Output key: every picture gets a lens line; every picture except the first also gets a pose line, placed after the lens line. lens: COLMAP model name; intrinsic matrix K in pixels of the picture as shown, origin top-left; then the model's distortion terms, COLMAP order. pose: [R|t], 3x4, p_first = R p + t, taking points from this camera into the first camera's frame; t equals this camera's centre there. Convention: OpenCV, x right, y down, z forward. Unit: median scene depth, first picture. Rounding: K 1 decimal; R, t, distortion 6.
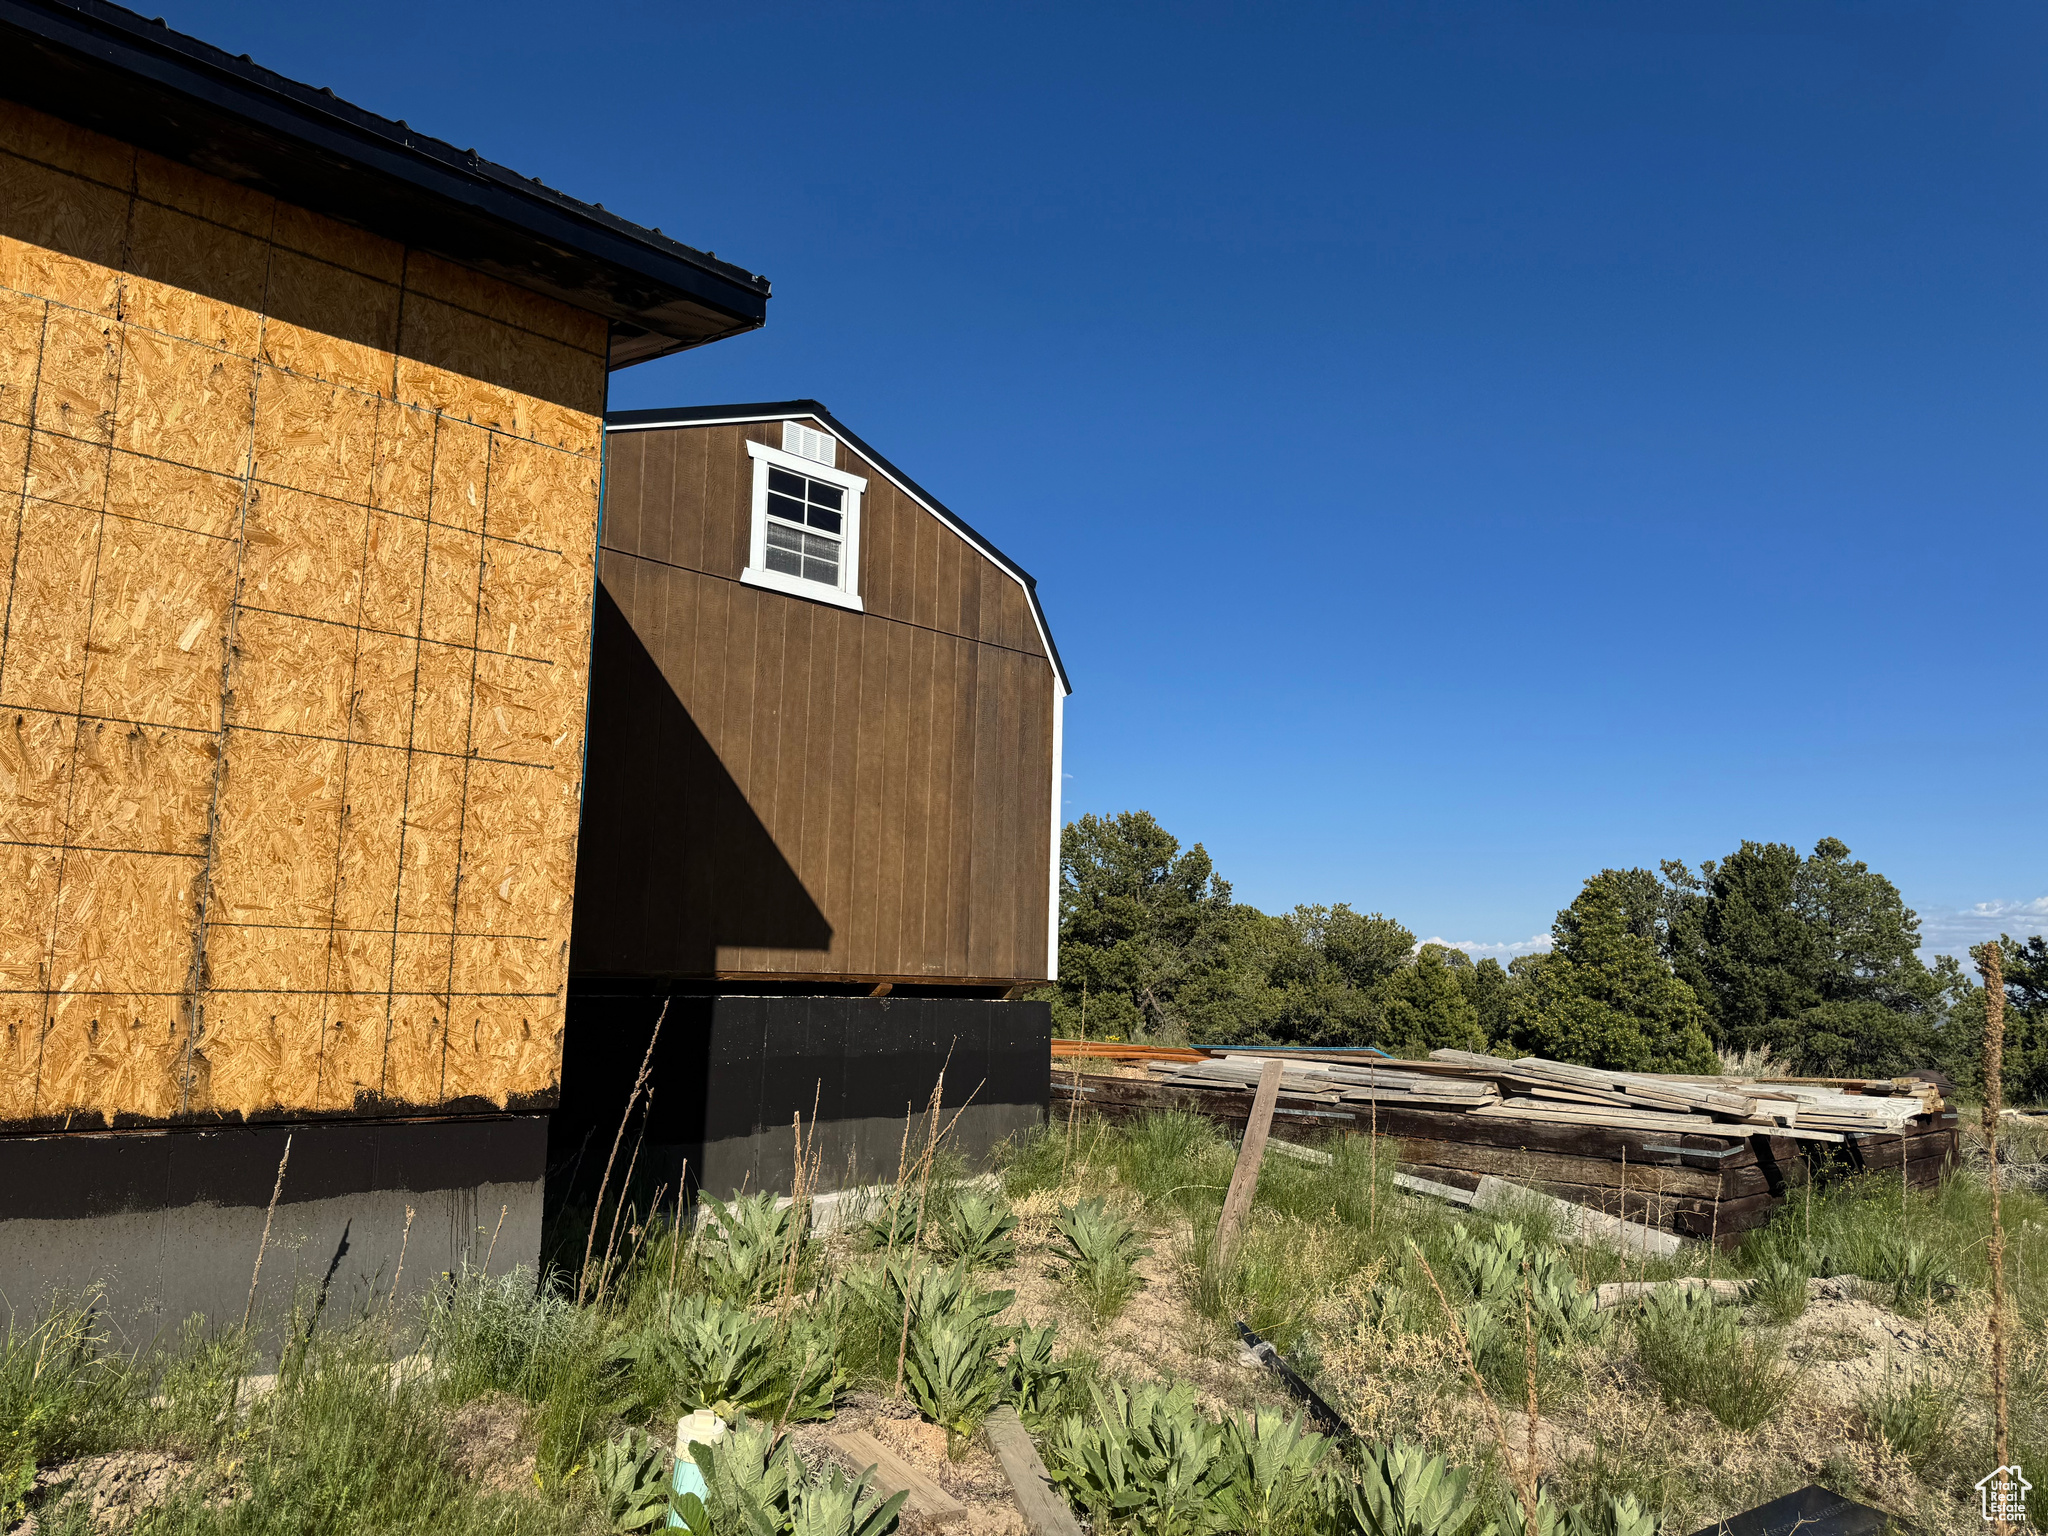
lens RADIAL K [[1492.8, 0, 1005.9], [0, 1492.8, 779.7], [0, 0, 1]] dist [0.111739, -0.185804]
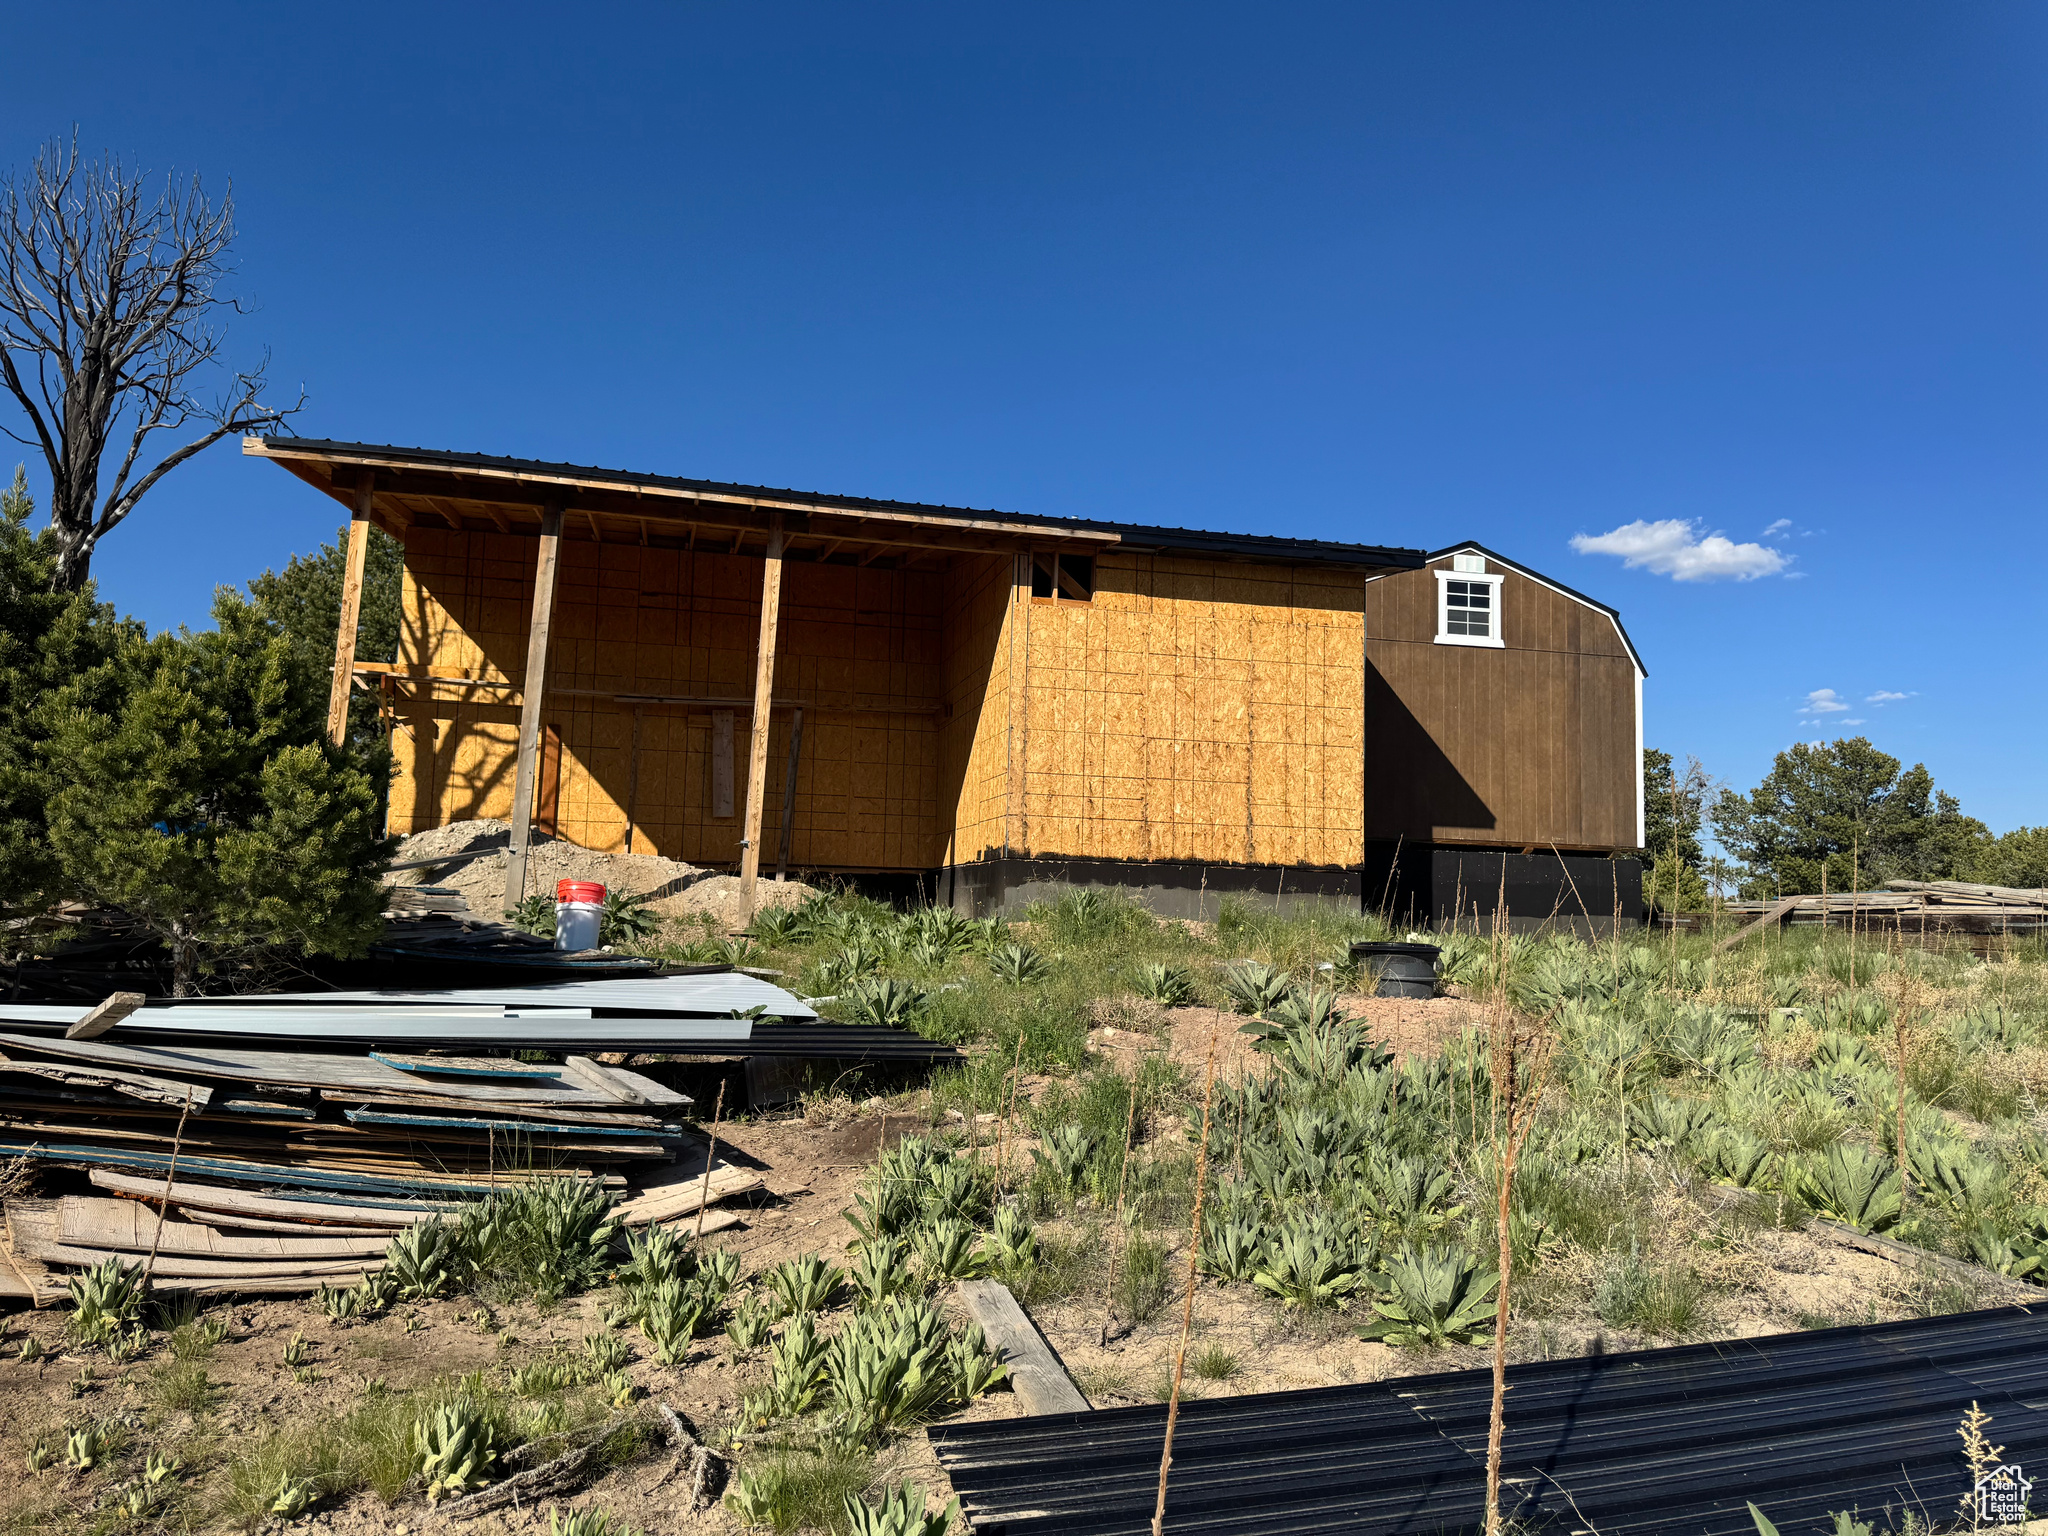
lens RADIAL K [[1492.8, 0, 1005.9], [0, 1492.8, 779.7], [0, 0, 1]] dist [0.111739, -0.185804]
pose [[0.876861, -0.049819, -0.478156, 0.263863], [0.064872, 0.997781, 0.015008, -0.018472], [0.476347, -0.044179, 0.878147, -1.003037]]
